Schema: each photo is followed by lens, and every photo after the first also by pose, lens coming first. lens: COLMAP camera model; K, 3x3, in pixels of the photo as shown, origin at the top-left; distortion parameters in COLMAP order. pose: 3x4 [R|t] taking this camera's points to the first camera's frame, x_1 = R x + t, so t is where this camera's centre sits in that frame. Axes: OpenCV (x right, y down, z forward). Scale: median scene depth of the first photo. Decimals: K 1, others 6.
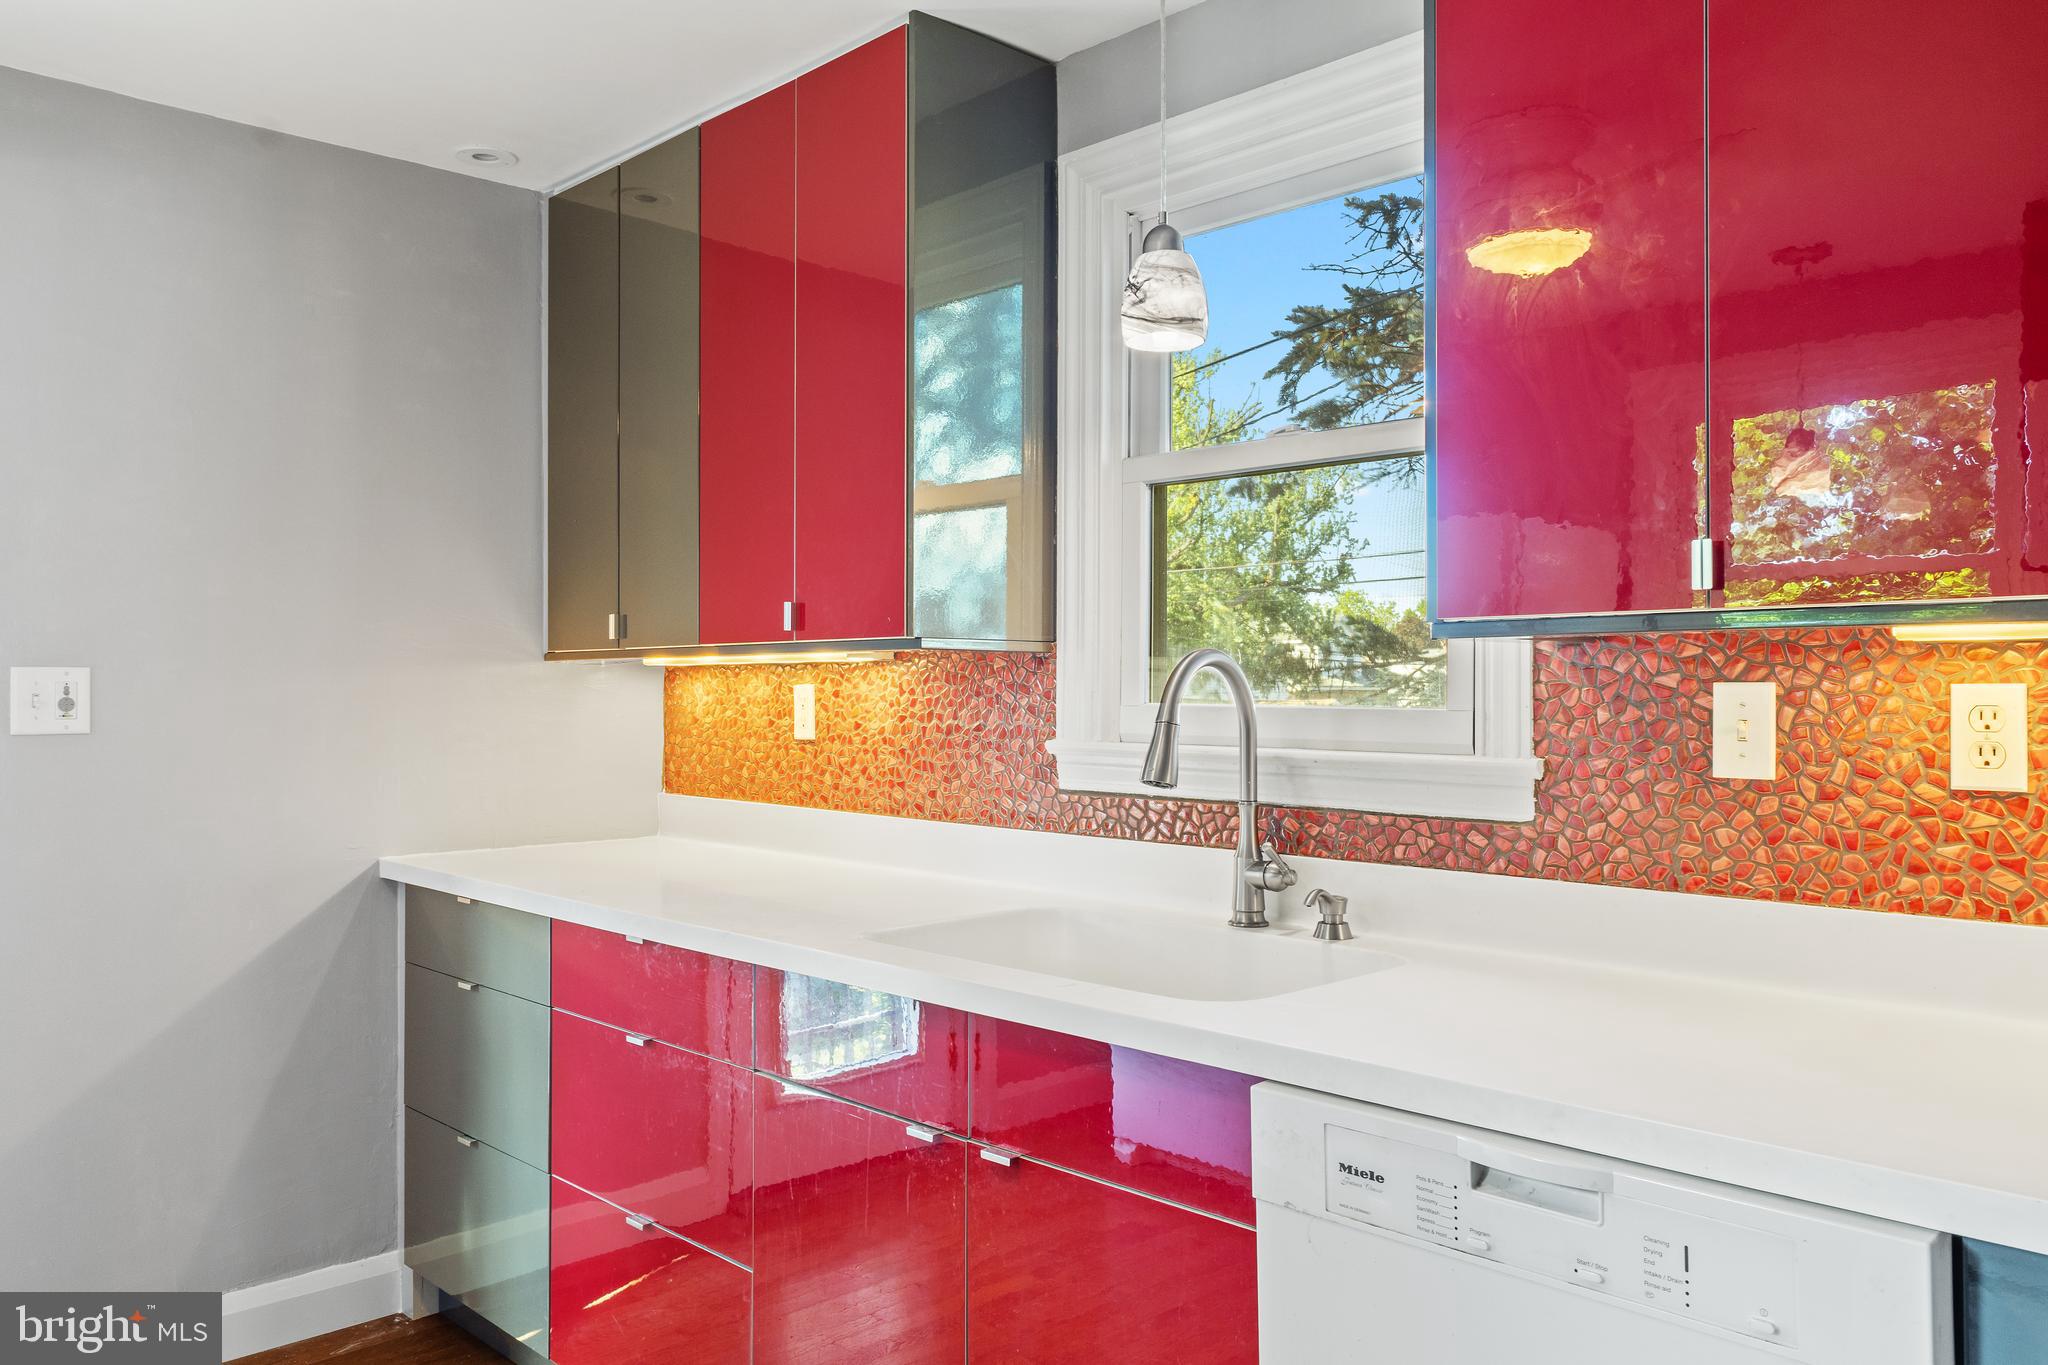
lens RADIAL K [[1502.3, 0, 1024.0], [0, 1502.3, 682.5], [0, 0, 1]] dist [0.000580, 0.006641]
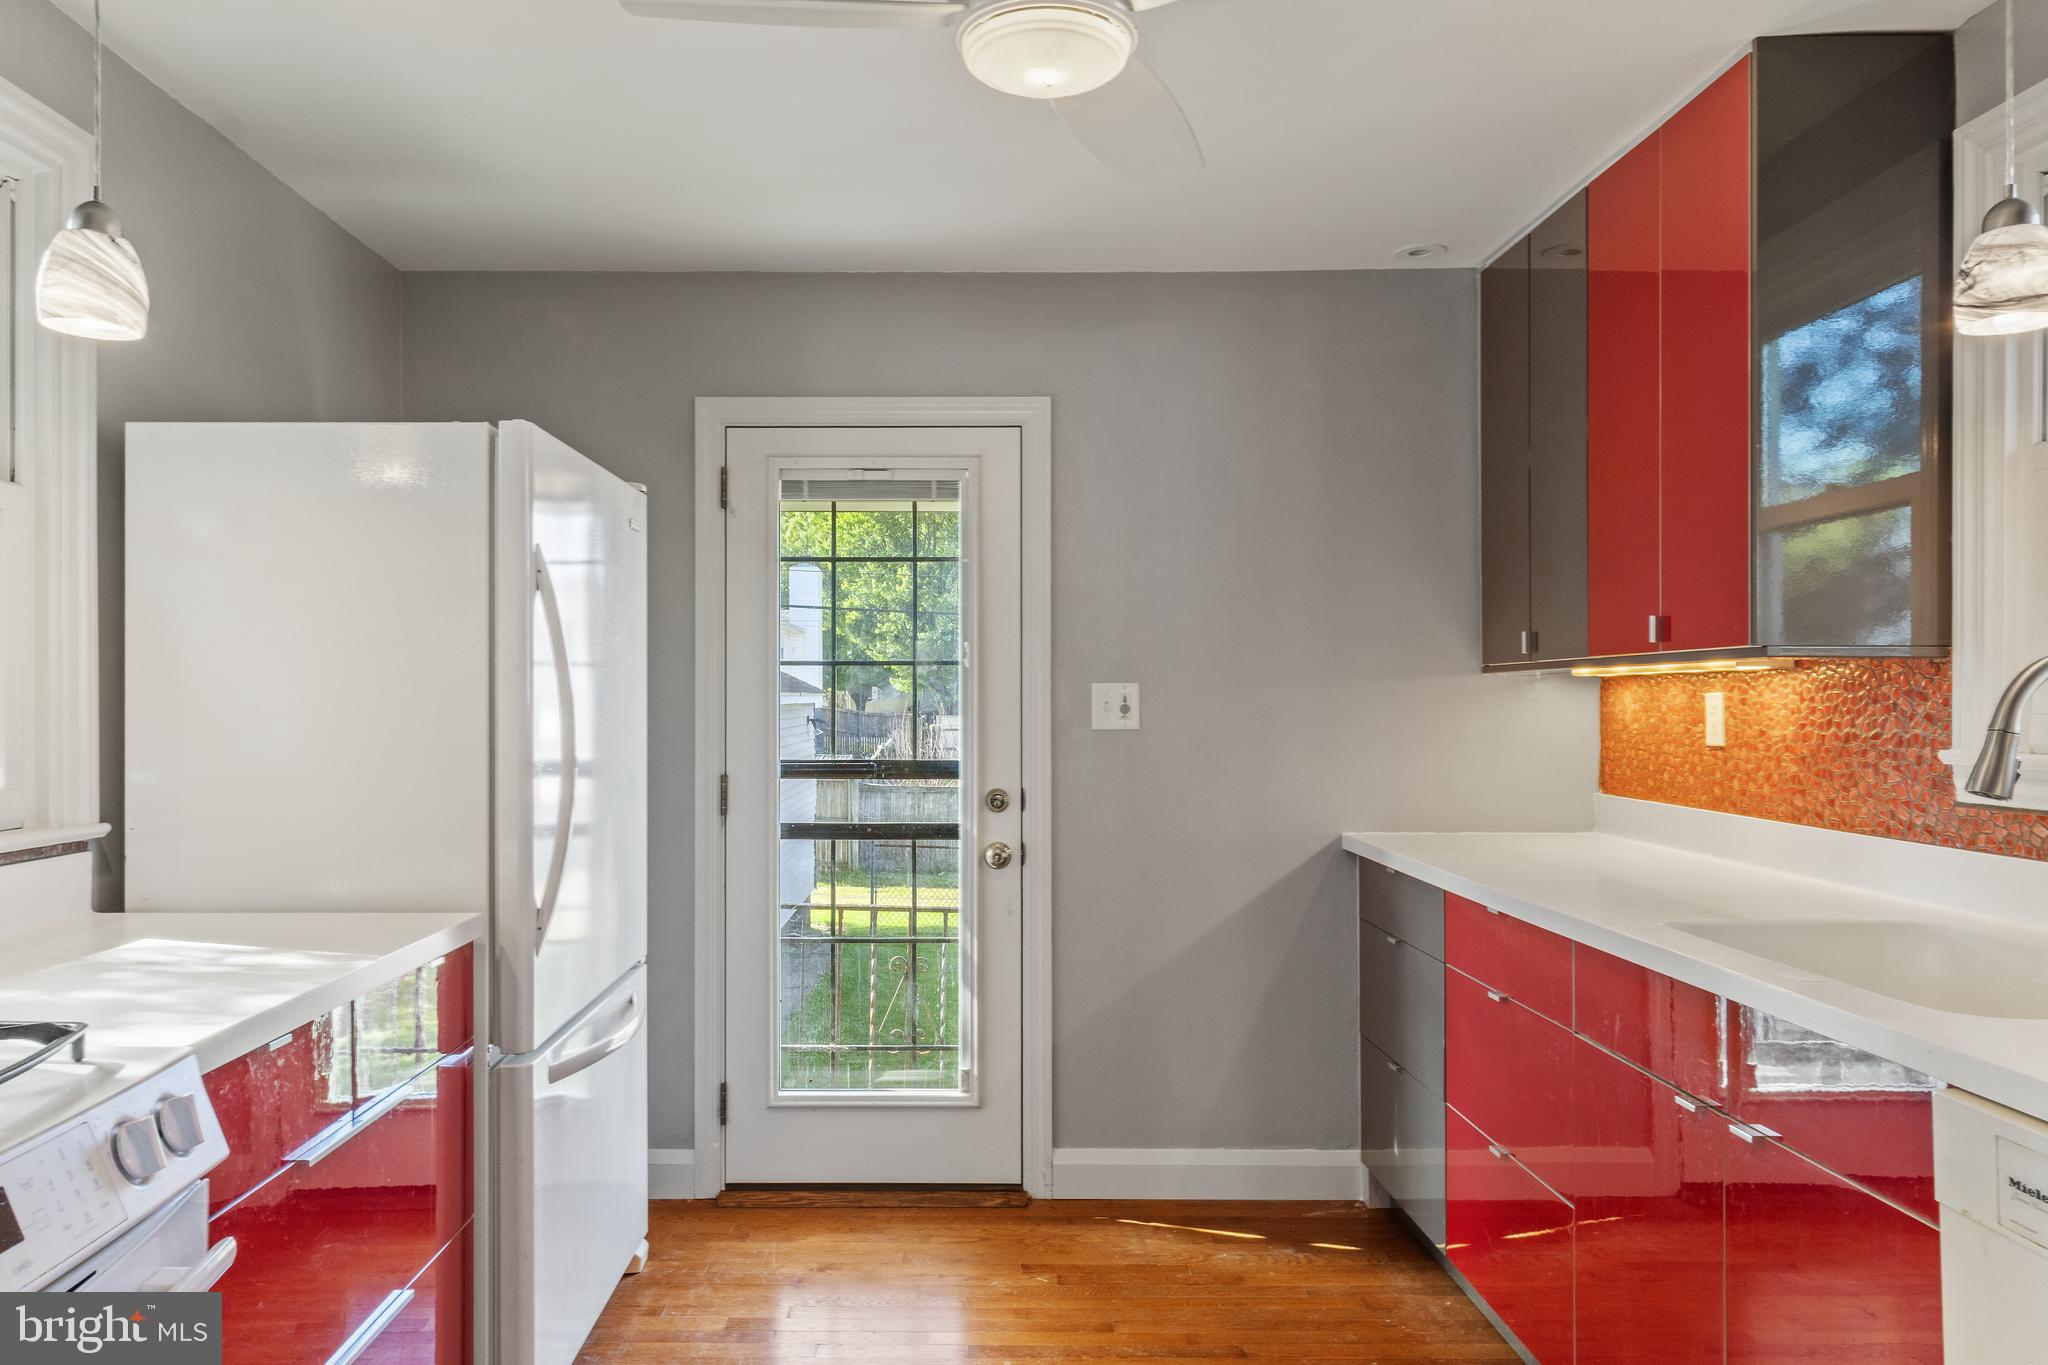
lens RADIAL K [[1405.2, 0, 954.5], [0, 1405.2, 712.3], [0, 0, 1]] dist [-0.003173, -0.002575]
pose [[0.713077, 0.004785, -0.701070, 0.174195], [0.004413, 0.999926, 0.011314, 0.001731], [0.701072, -0.011161, 0.713003, -0.062631]]
